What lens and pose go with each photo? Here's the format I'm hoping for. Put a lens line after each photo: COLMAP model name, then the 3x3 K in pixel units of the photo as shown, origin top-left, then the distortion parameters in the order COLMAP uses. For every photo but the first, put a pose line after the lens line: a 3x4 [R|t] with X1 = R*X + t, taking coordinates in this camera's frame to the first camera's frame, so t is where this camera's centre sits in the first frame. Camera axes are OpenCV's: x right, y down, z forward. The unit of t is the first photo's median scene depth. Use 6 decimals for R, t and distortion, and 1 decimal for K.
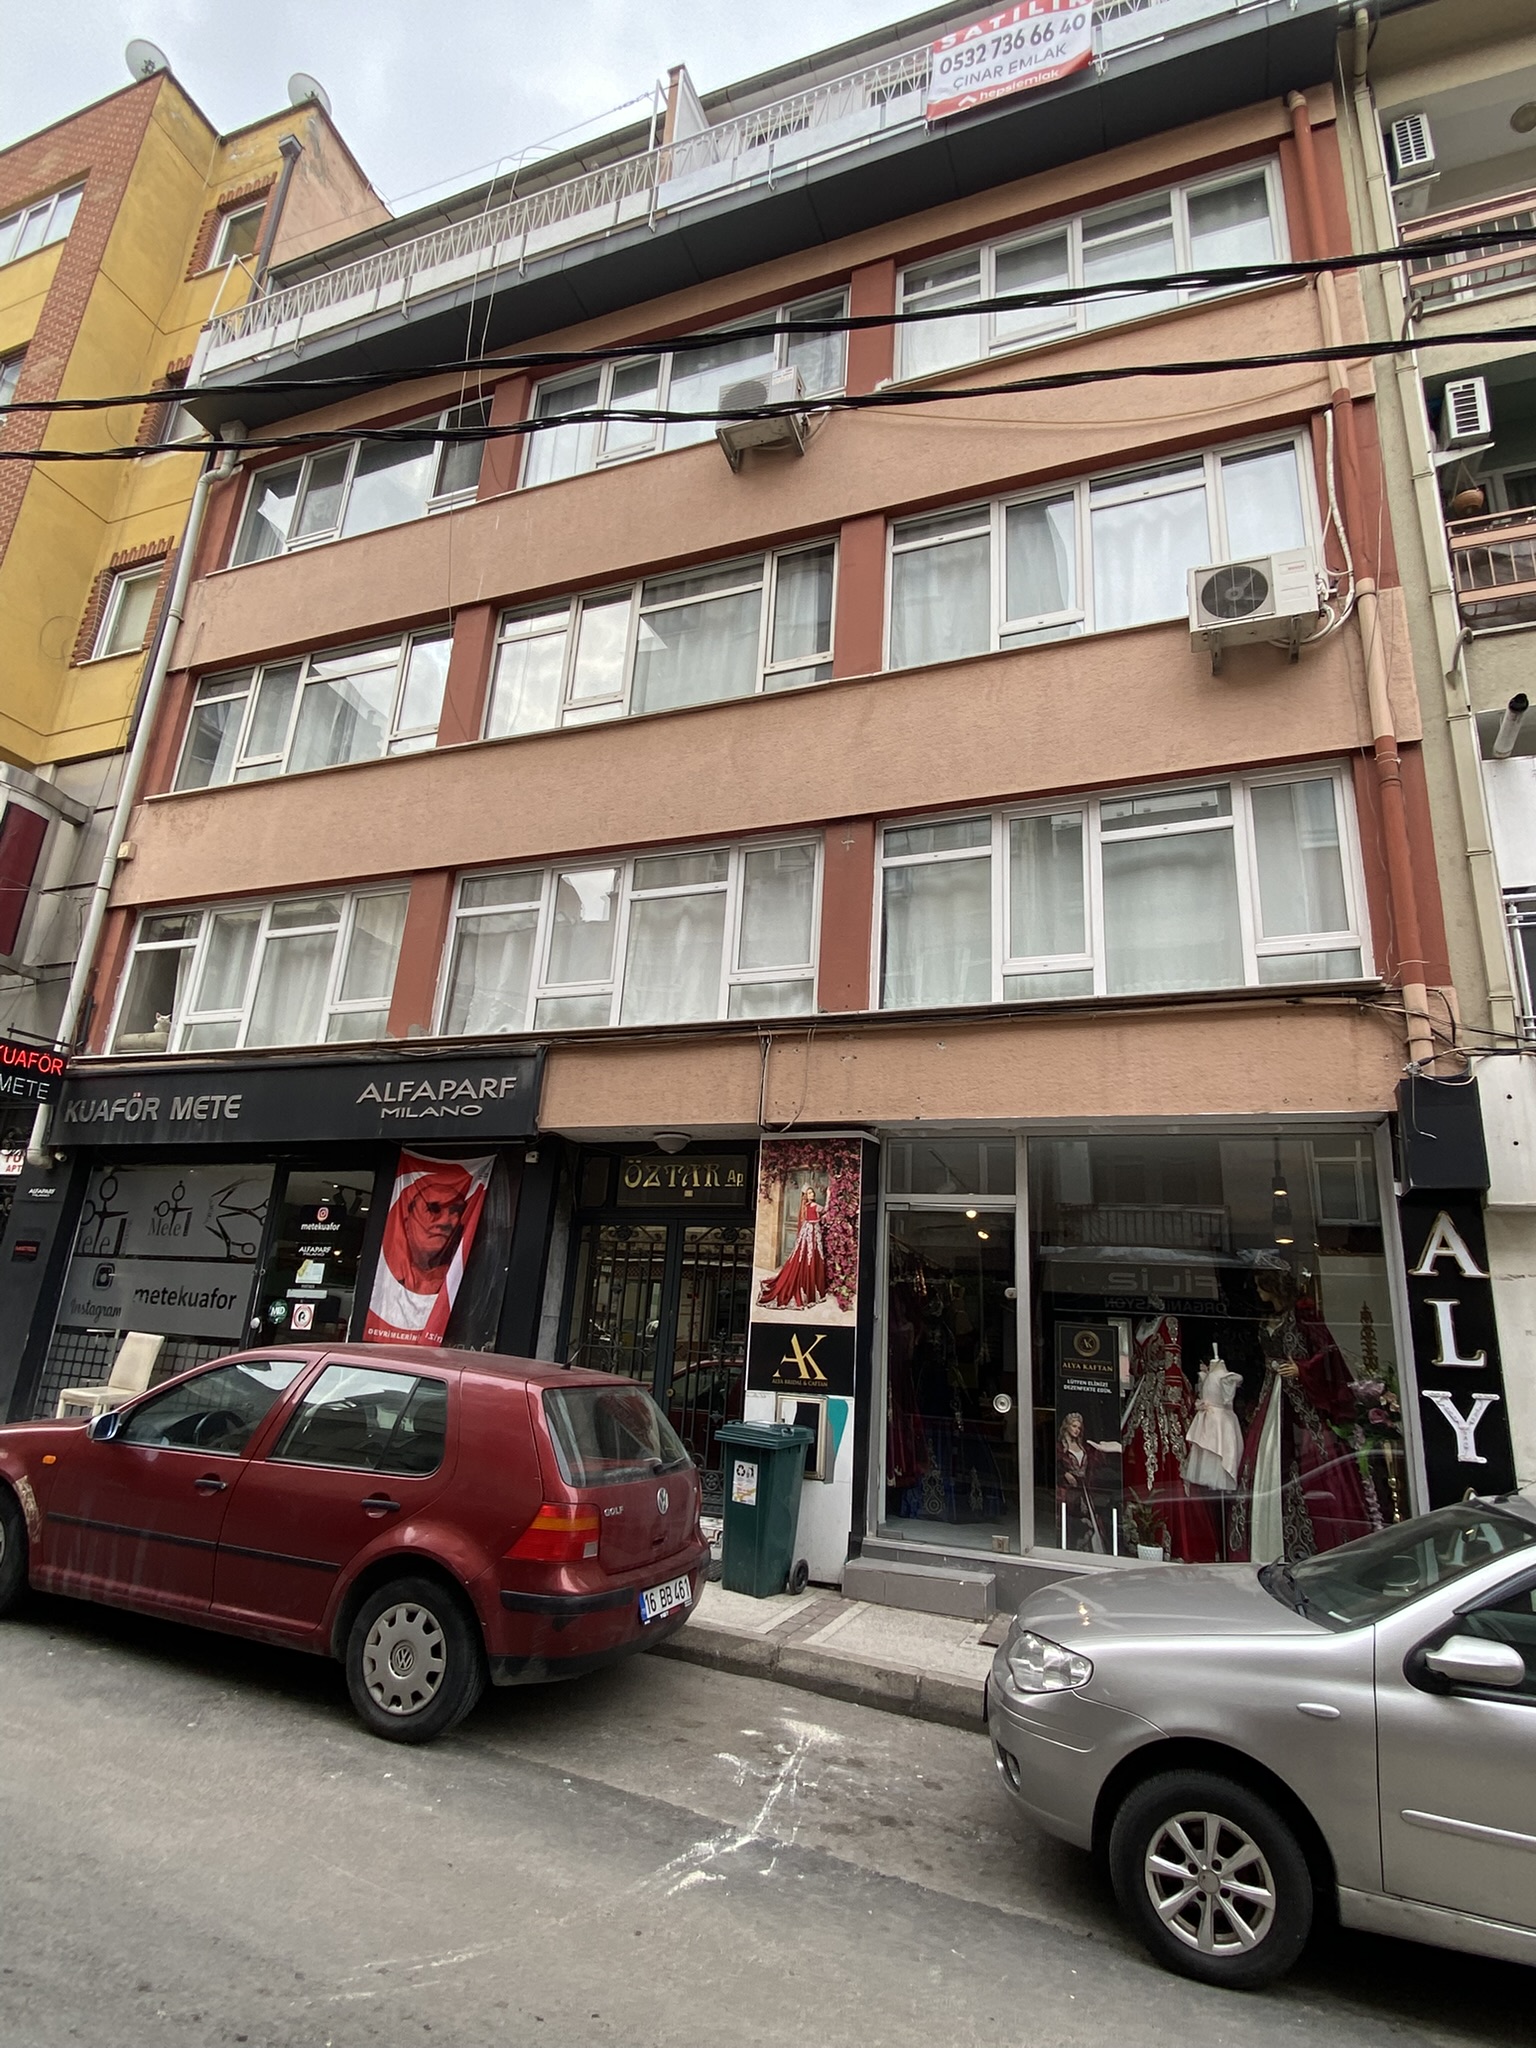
lens RADIAL K [[1094.4, 0, 759.8], [0, 1094.4, 1026.3], [0, 0, 1]] dist [0.011932, -0.016592]
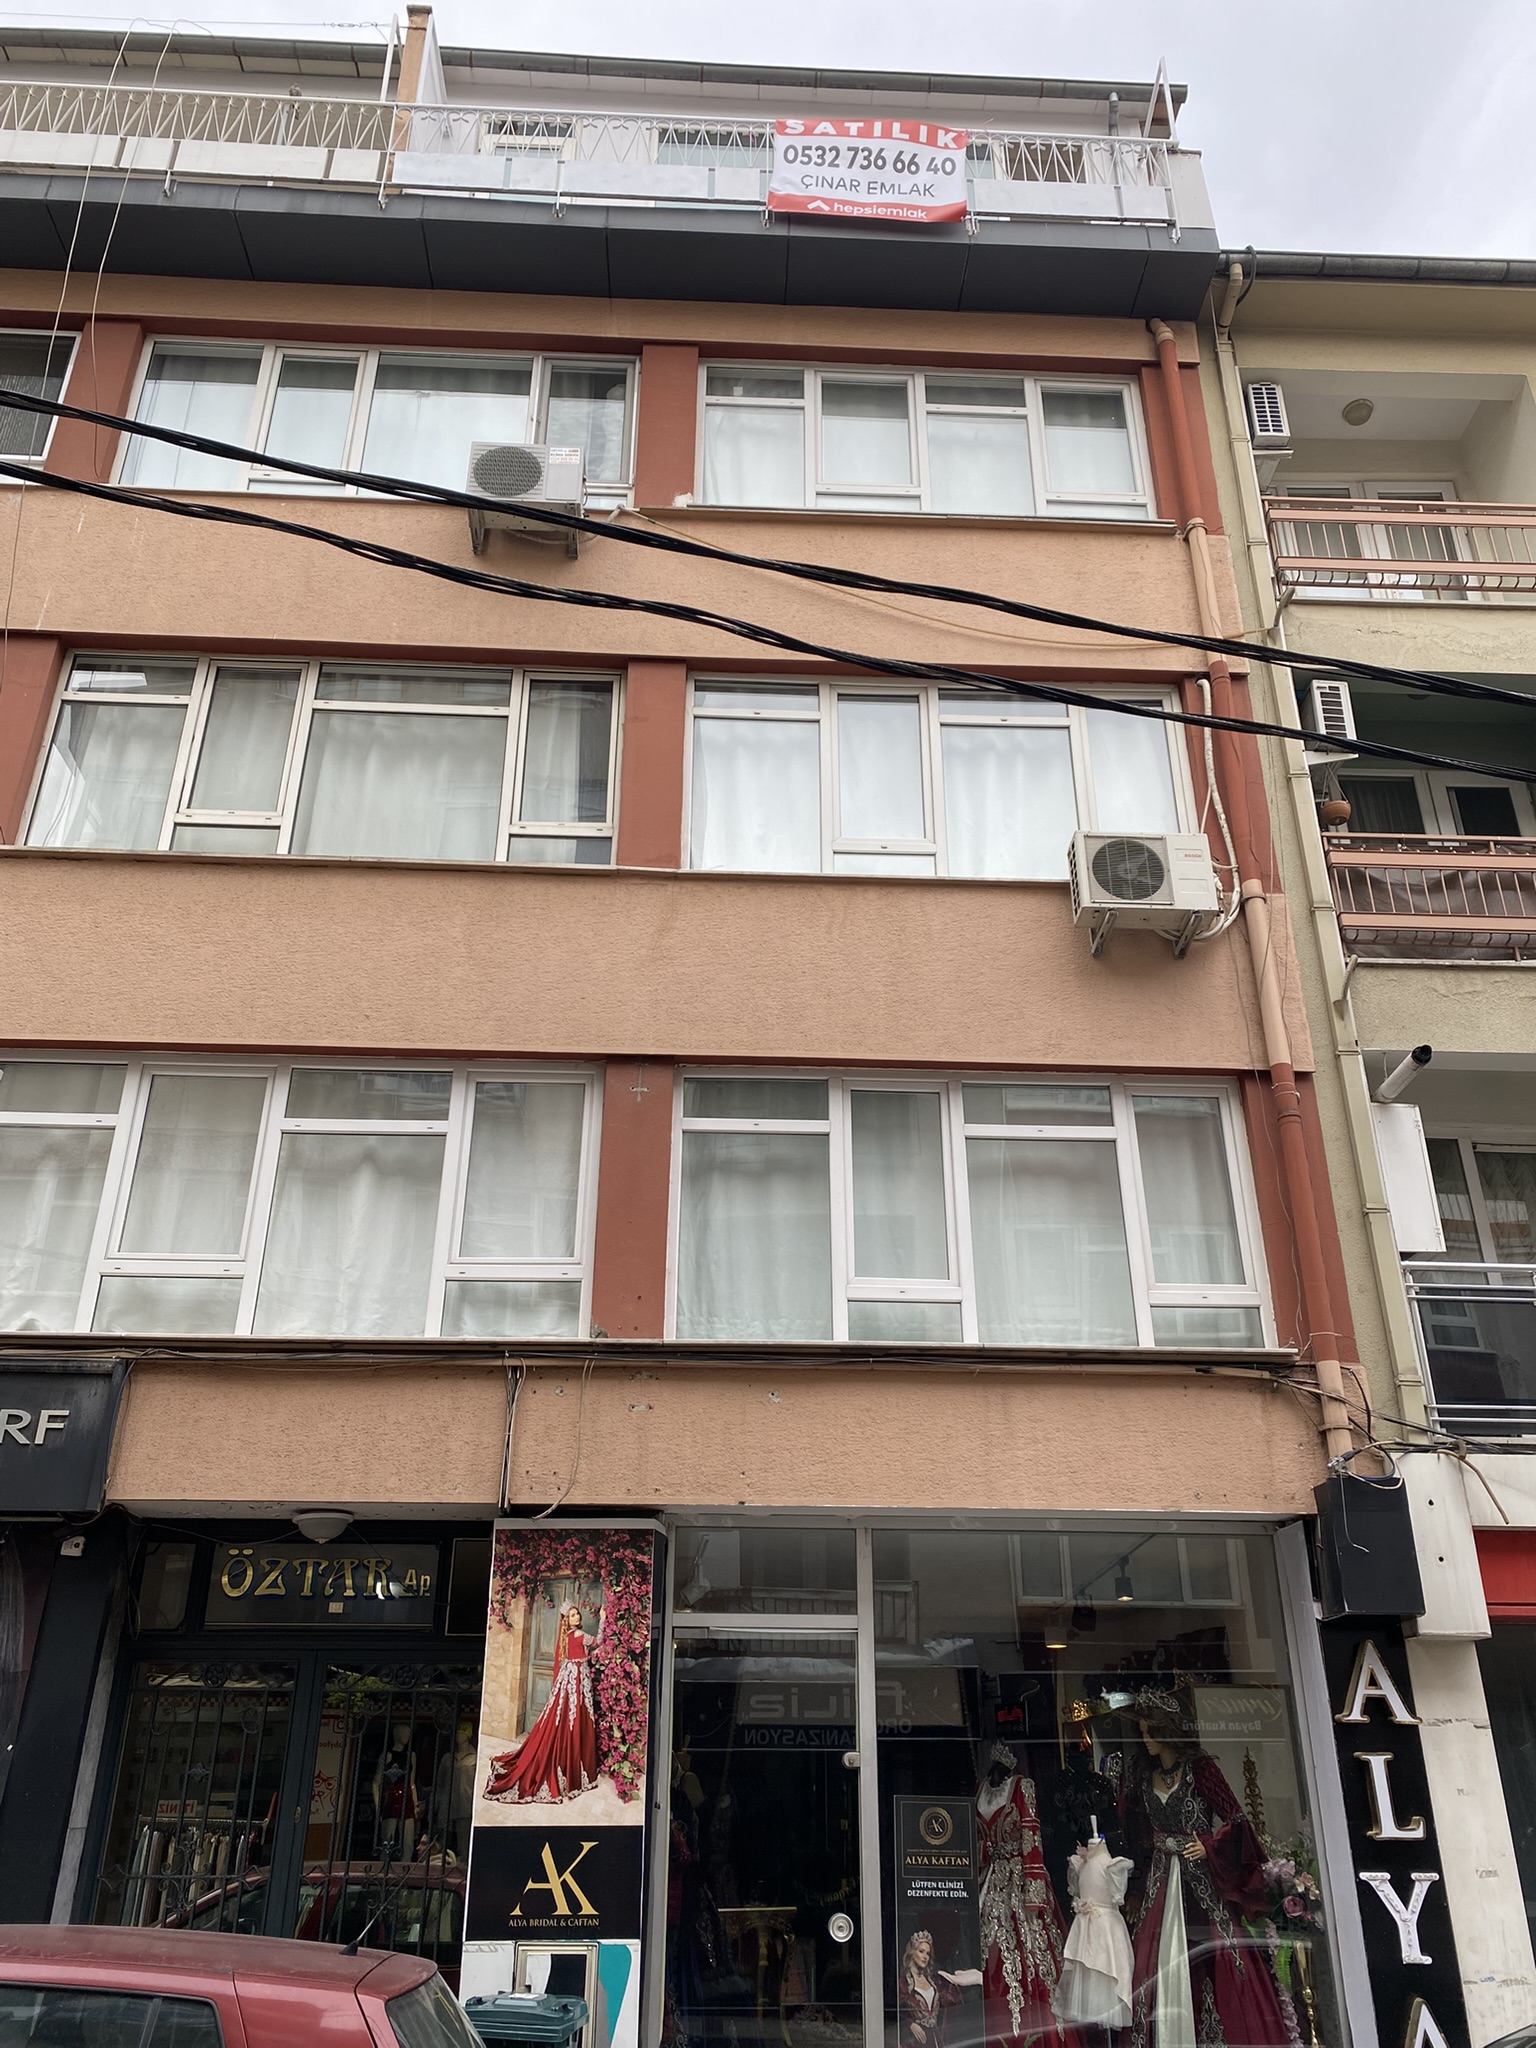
lens RADIAL K [[1569.5, 0, 763.6], [0, 1569.5, 1001.1], [0, 0, 1]] dist [0.057079, -0.066073]
pose [[0.910147, 0.128630, 0.393810, -0.285864], [-0.067288, 0.983854, -0.165843, -0.067790], [-0.408784, 0.124442, 0.904107, 0.015489]]
